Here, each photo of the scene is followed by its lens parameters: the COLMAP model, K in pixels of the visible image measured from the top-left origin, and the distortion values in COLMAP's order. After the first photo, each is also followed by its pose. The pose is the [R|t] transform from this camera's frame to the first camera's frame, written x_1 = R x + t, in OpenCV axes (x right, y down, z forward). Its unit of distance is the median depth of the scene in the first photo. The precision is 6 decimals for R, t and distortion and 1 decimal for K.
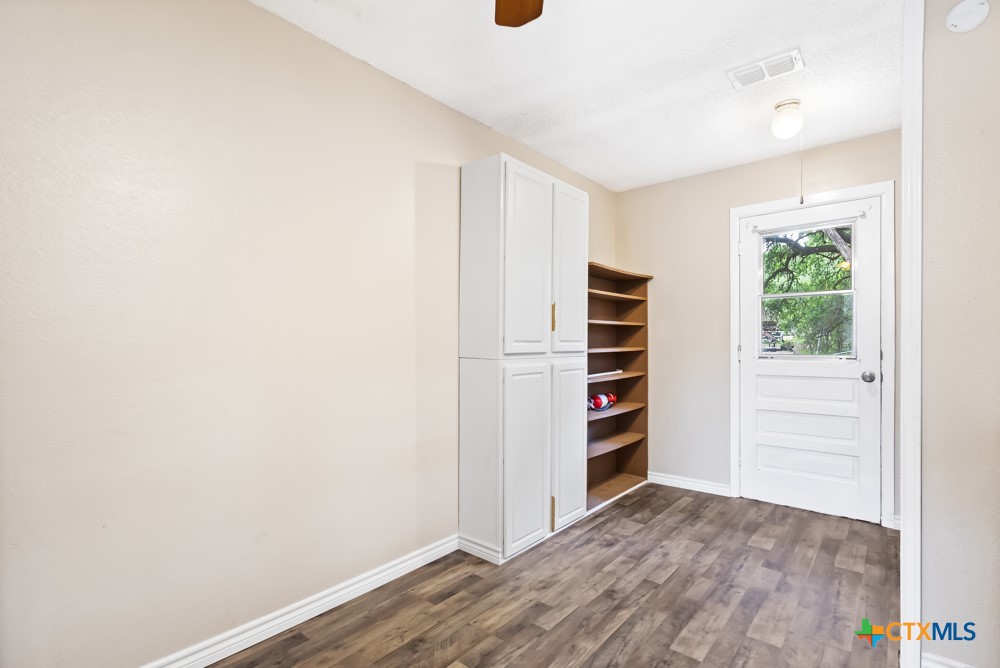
lens RADIAL K [[469.7, 0, 497.9], [0, 469.7, 345.6], [0, 0, 1]] dist [0.002902, 0.000686]
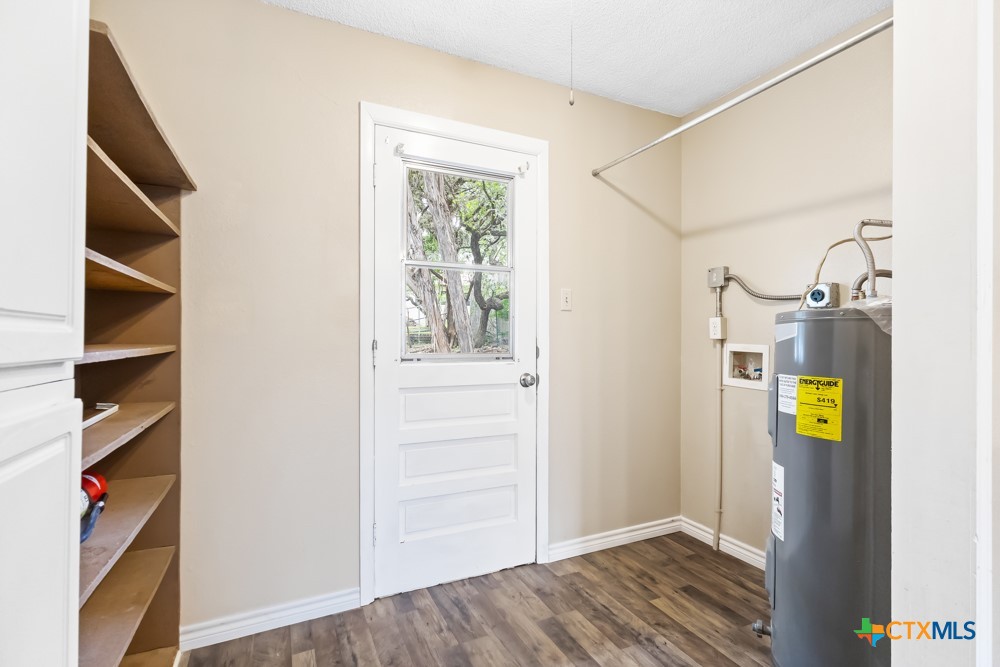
lens RADIAL K [[464.0, 0, 500.4], [0, 464.0, 340.3], [0, 0, 1]] dist [0.002368, 0.000328]
pose [[0.408409, 0.004943, 0.912785, 0.059084], [0.001239, 0.999981, -0.005969, 0.003953], [-0.912798, 0.003569, 0.408396, 0.728910]]
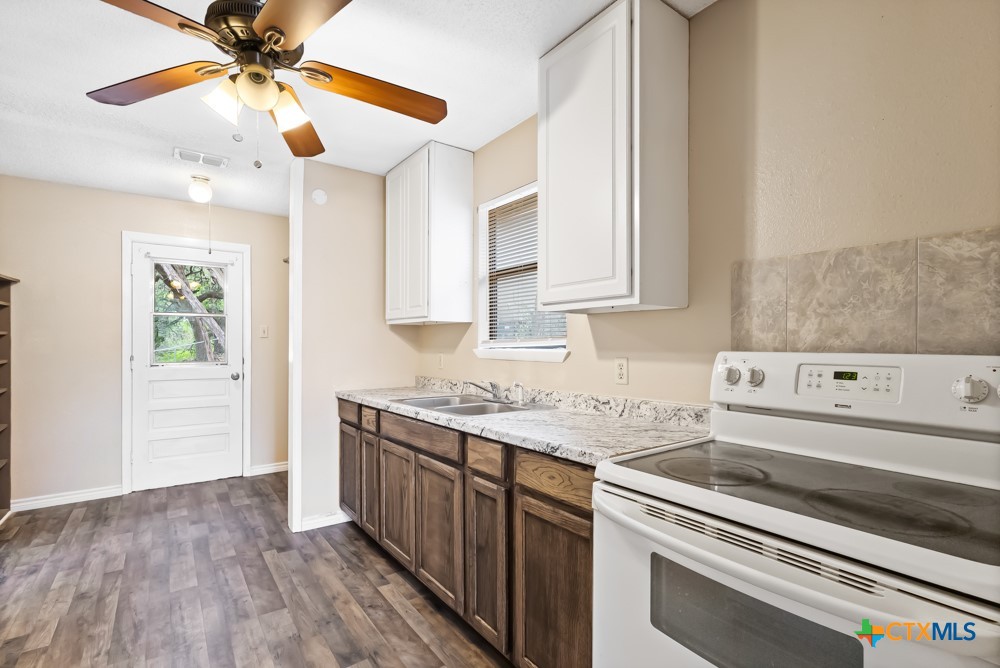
lens RADIAL K [[460.8, 0, 500.3], [0, 460.8, 342.2], [0, 0, 1]] dist [-0.002954, -0.000786]
pose [[0.230606, 0.004718, 0.973036, -0.404394], [0.002747, 0.999981, -0.005499, -0.028272], [-0.973043, 0.003941, 0.230588, -0.118199]]
